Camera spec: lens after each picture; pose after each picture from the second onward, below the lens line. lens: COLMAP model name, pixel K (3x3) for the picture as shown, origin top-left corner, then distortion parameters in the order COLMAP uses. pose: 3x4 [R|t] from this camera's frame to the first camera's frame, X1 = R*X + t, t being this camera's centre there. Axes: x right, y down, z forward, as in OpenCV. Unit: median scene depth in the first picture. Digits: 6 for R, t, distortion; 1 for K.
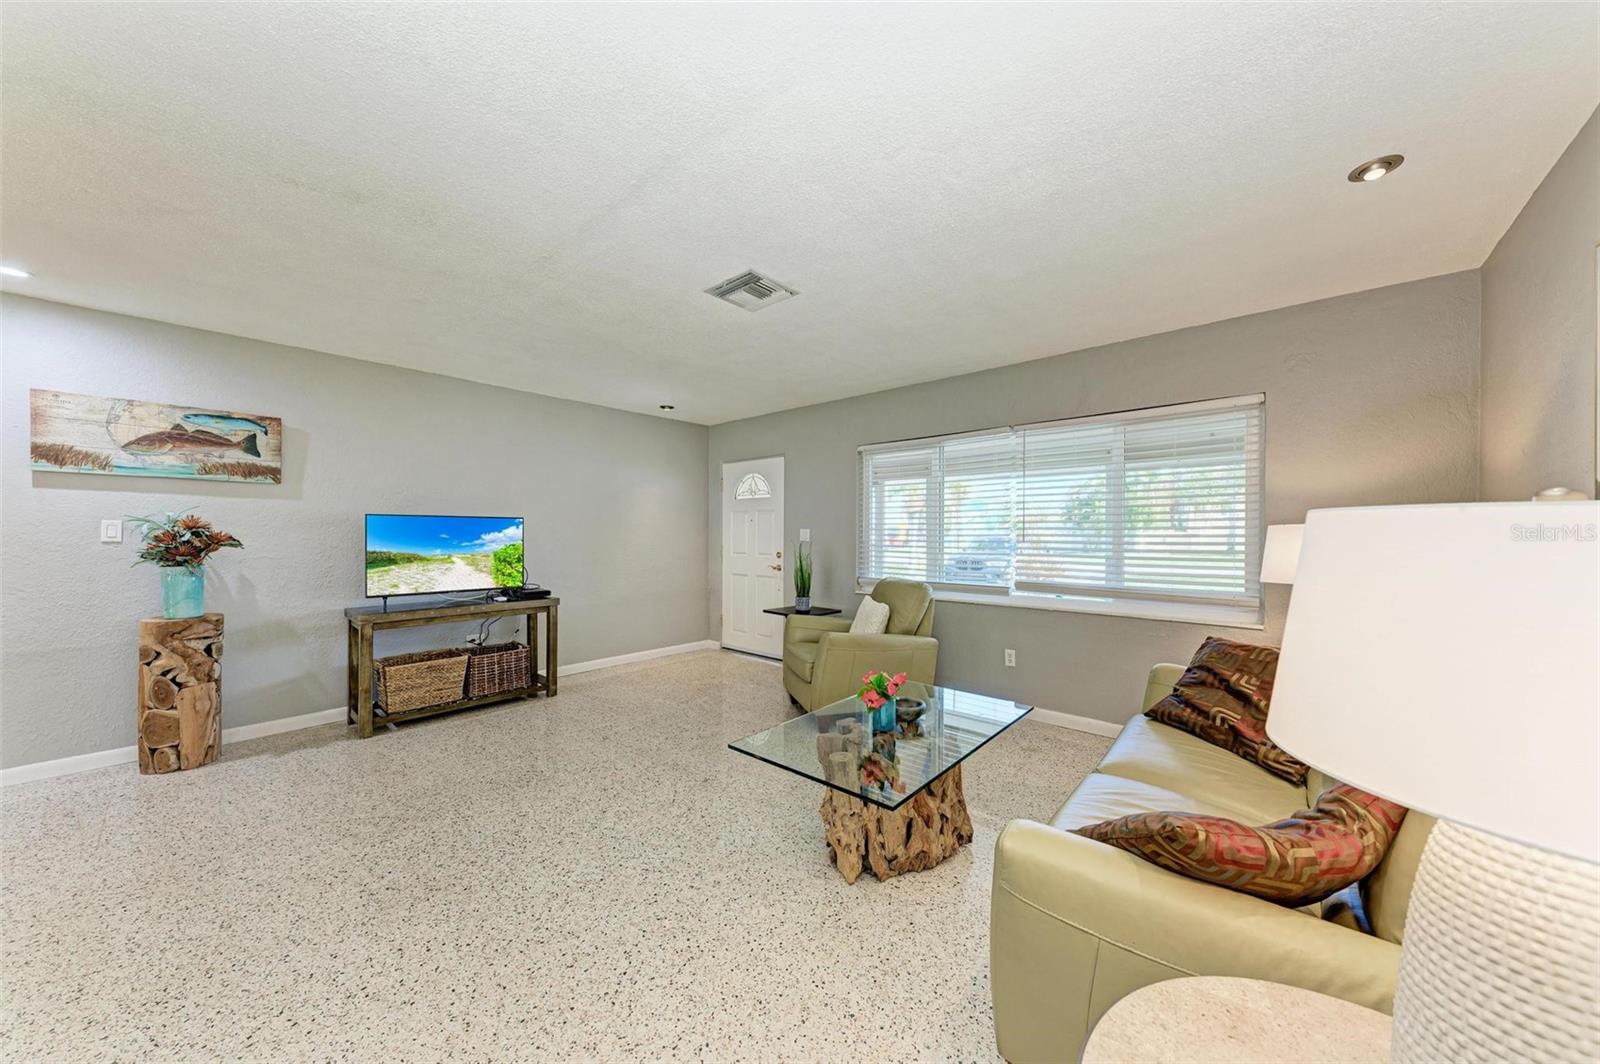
lens RADIAL K [[548.6, 0, 793.3], [0, 548.6, 526.5], [0, 0, 1]] dist [0.013589, -0.000794]
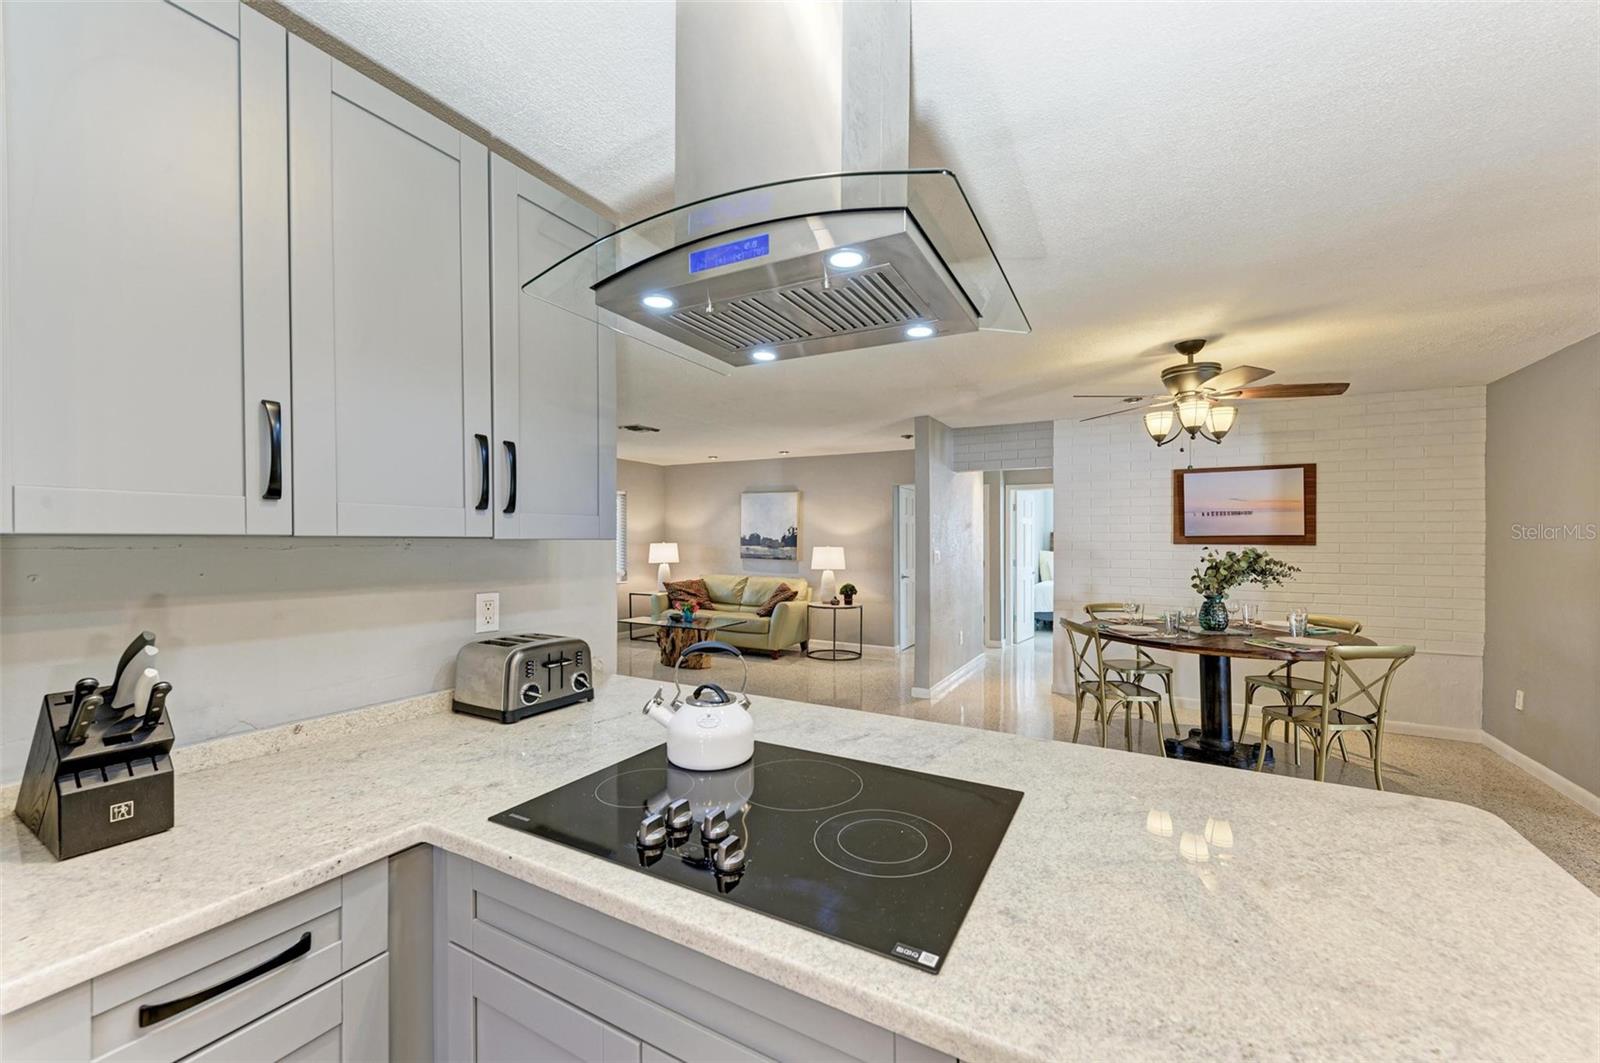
lens RADIAL K [[614.3, 0, 820.6], [0, 614.3, 541.3], [0, 0, 1]] dist [0.015303, -0.002445]
pose [[-0.227085, -0.006125, 0.973856, -1.962627], [-0.024126, 0.999709, 0.000662, -0.029568], [-0.973576, -0.023345, -0.227167, 0.719333]]
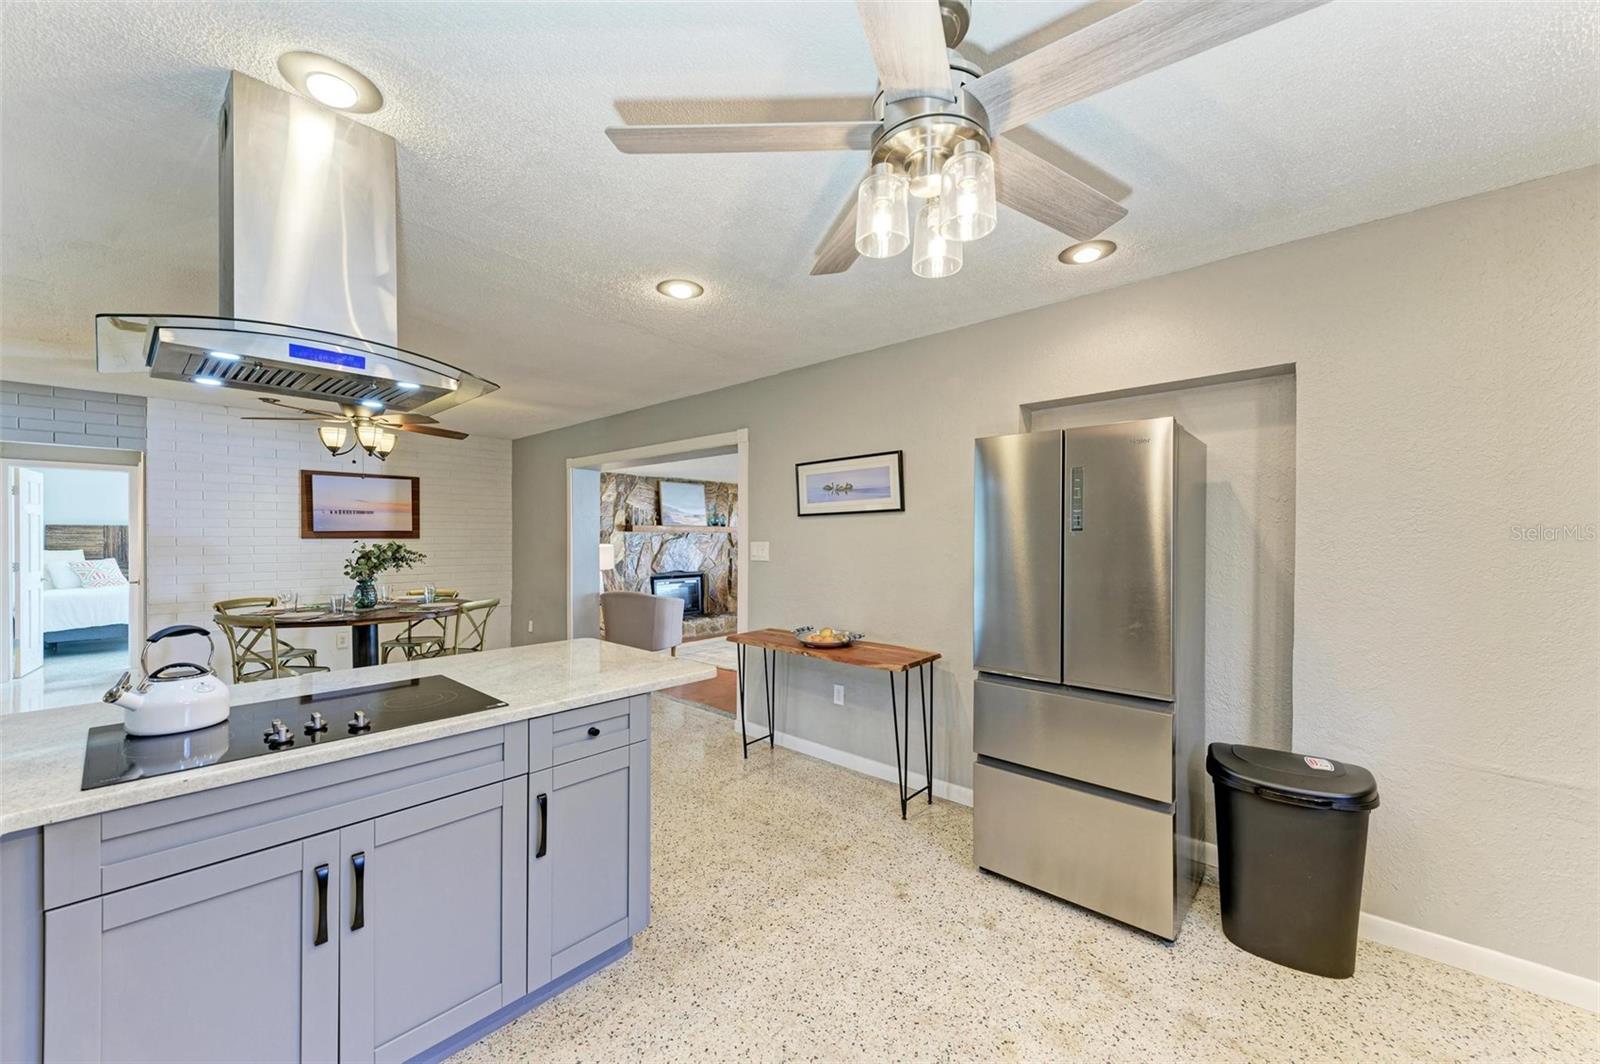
lens RADIAL K [[614.3, 0, 793.5], [0, 614.3, 536.9], [0, 0, 1]] dist [0.015303, -0.002445]
pose [[-0.999750, -0.002298, 0.022227, -2.027370], [-0.002676, 0.999853, -0.016960, -0.022395], [-0.022184, -0.017015, -0.999609, 1.158417]]
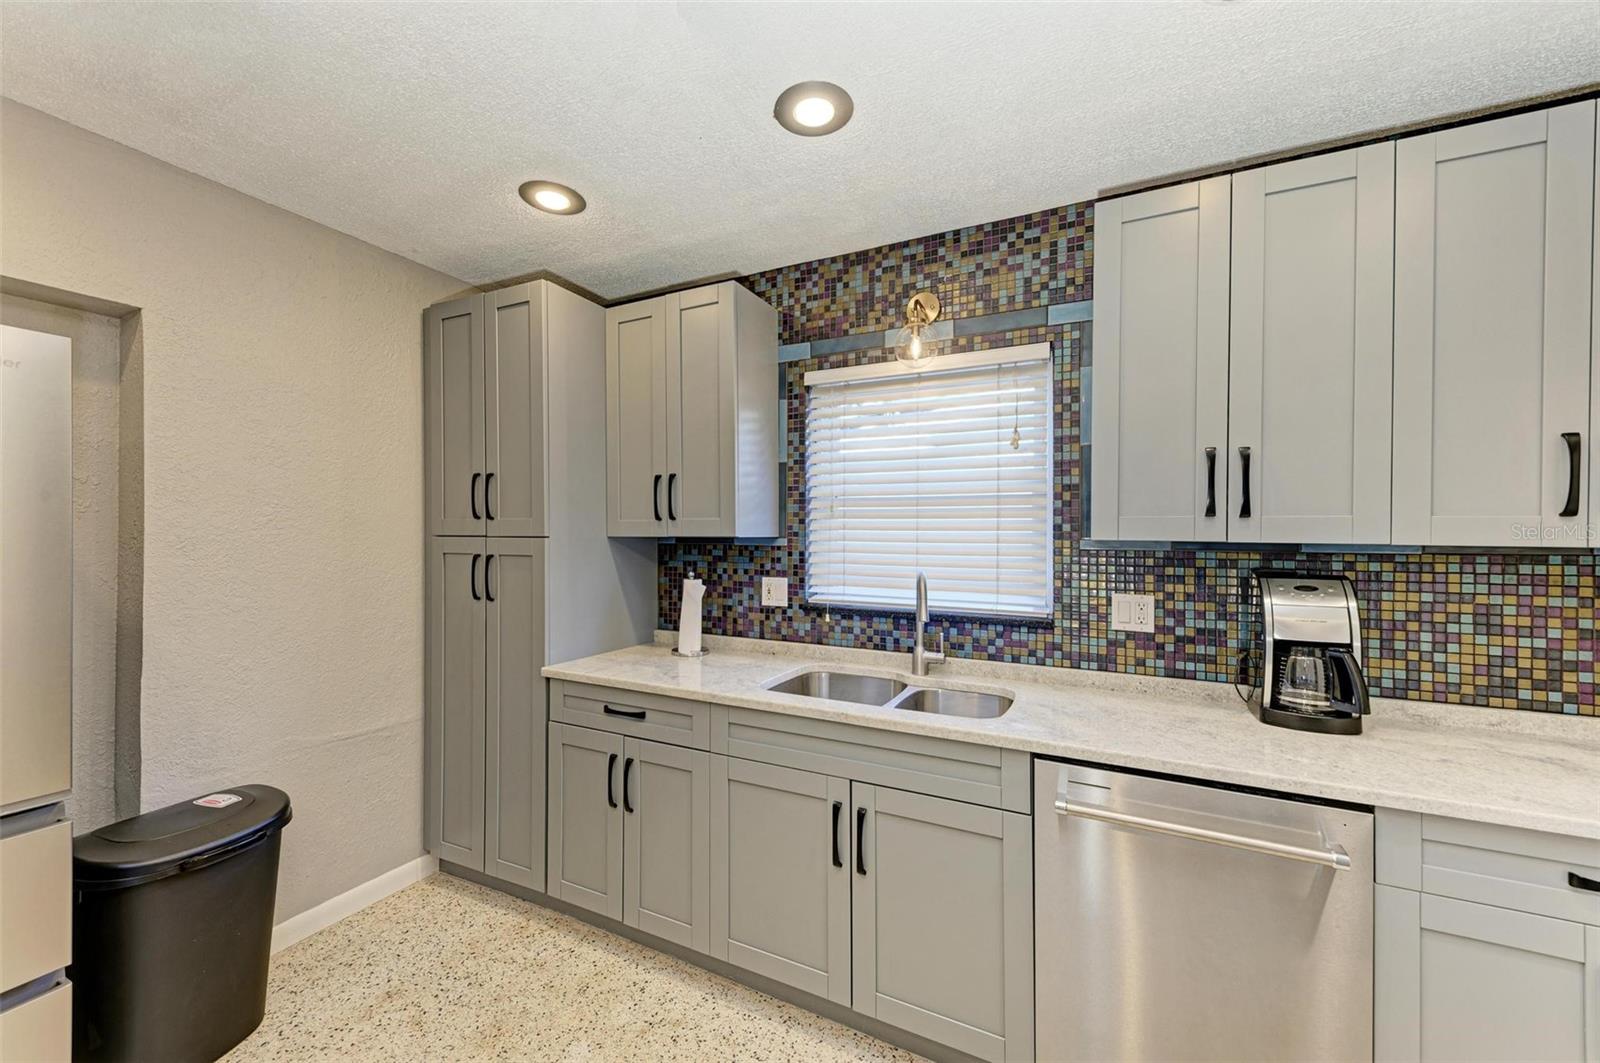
lens RADIAL K [[614.3, 0, 796.6], [0, 614.3, 532.9], [0, 0, 1]] dist [0.015303, -0.002445]
pose [[0.256205, -0.004178, -0.966613, -1.901778], [0.012457, 0.999922, -0.001020, -0.028355], [0.966542, -0.011780, 0.256237, 0.863062]]
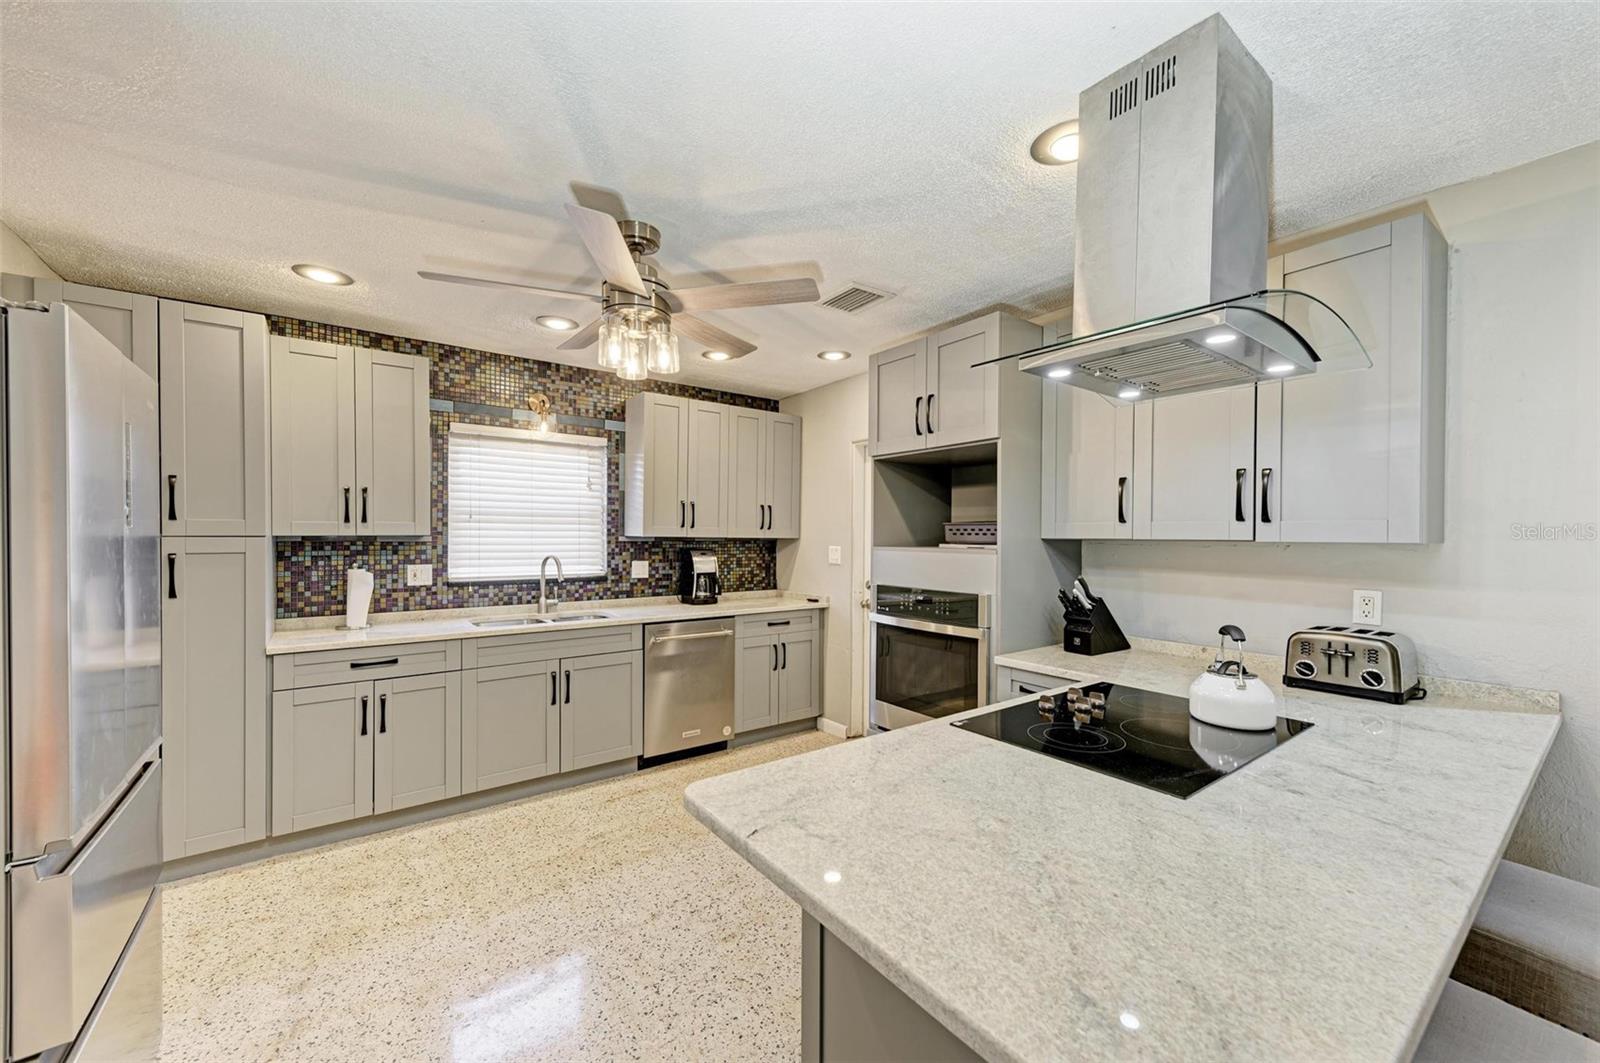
lens RADIAL K [[614.3, 0, 801.3], [0, 614.3, 535.9], [0, 0, 1]] dist [0.015303, -0.002445]
pose [[0.976574, 0.003598, -0.215152, -1.785399], [0.000245, 0.999841, 0.017836, -0.042081], [0.215182, -0.017471, 0.976418, 0.148960]]
